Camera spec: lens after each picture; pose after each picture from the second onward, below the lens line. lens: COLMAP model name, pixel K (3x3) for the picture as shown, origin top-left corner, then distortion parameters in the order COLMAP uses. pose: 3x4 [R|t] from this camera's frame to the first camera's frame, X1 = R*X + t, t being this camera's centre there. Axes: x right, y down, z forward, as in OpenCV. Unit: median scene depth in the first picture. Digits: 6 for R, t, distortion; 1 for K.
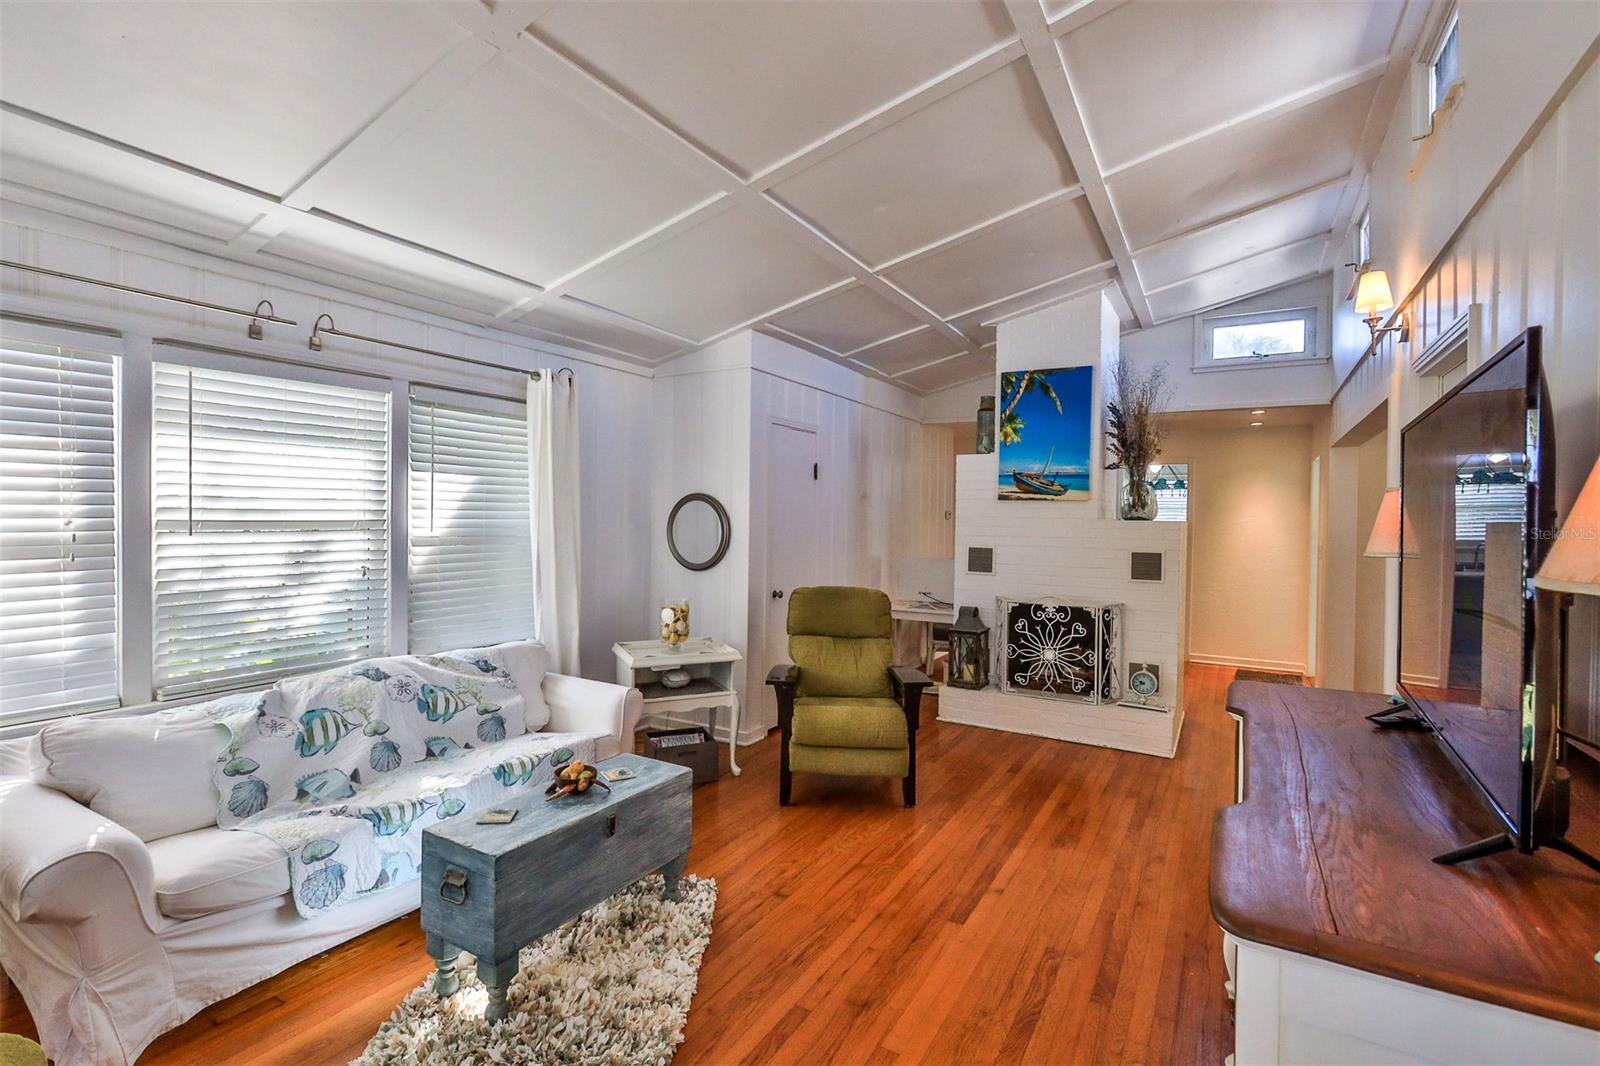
lens RADIAL K [[742.5, 0, 792.5], [0, 742.5, 527.7], [0, 0, 1]] dist [-0.002245, 0.000112]
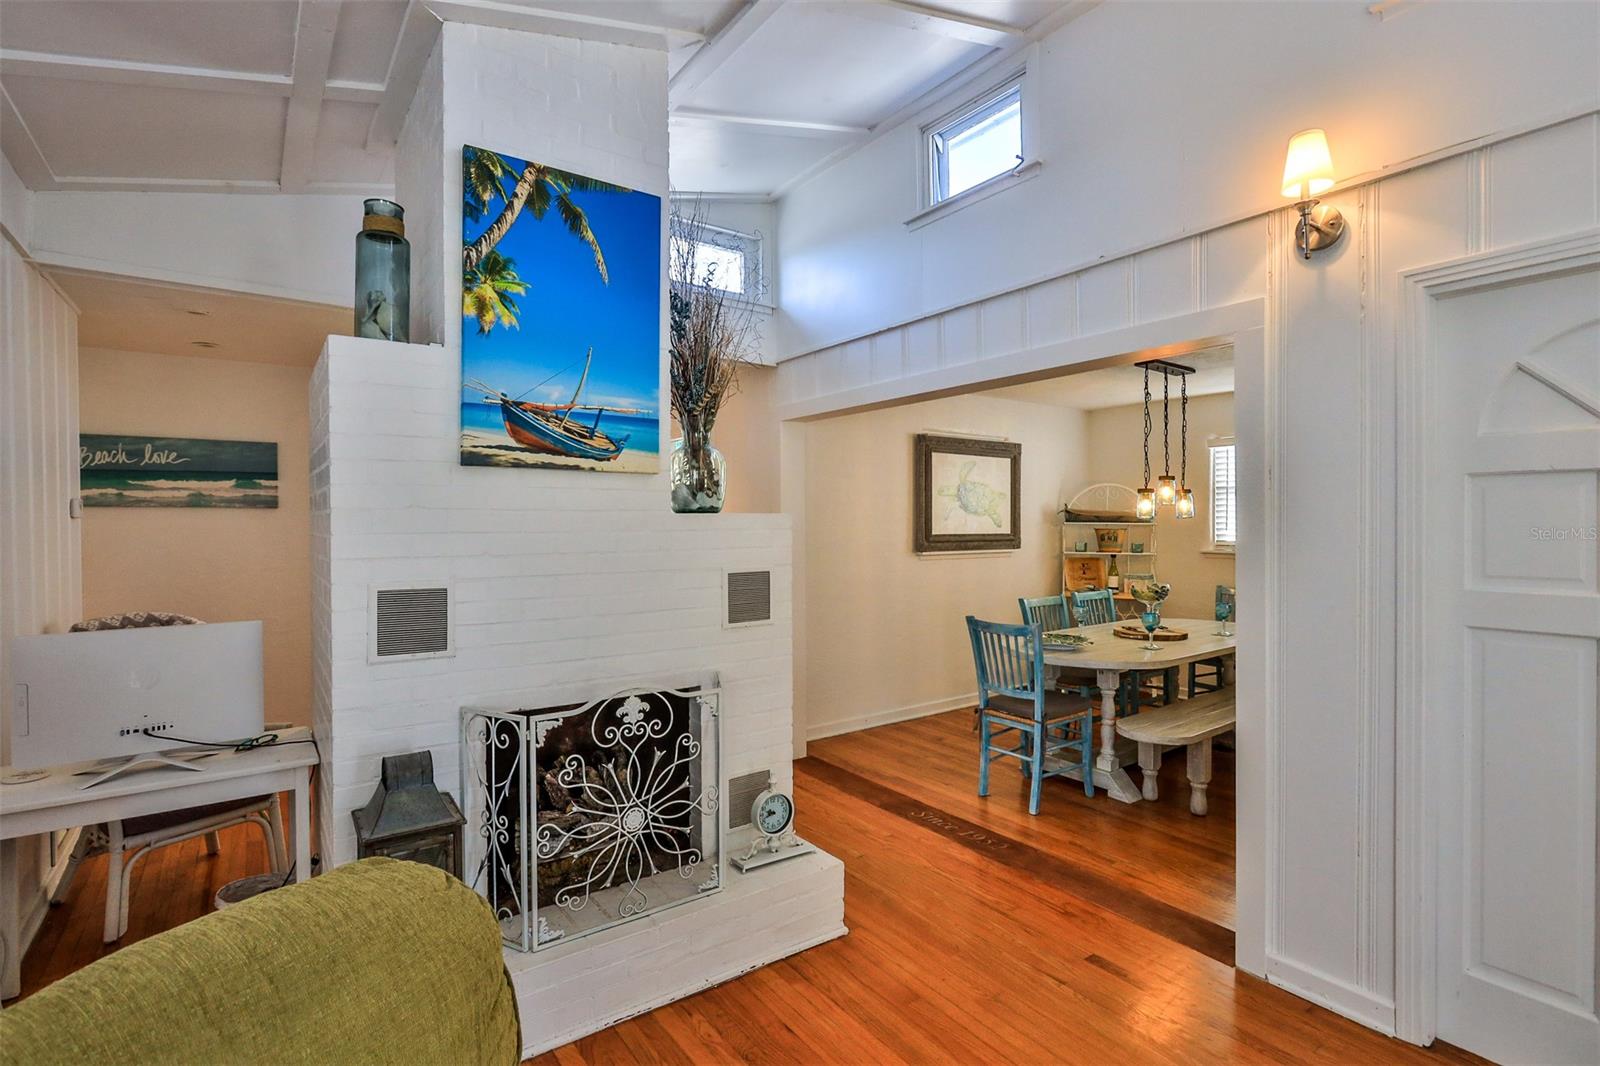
lens RADIAL K [[768.3, 0, 791.4], [0, 768.3, 524.8], [0, 0, 1]] dist [-0.007977, 0.001834]
pose [[0.405977, -0.019616, 0.913673, -0.026143], [0.020736, 0.999710, 0.012249, -0.007137], [-0.913648, 0.013974, 0.406266, 0.692962]]
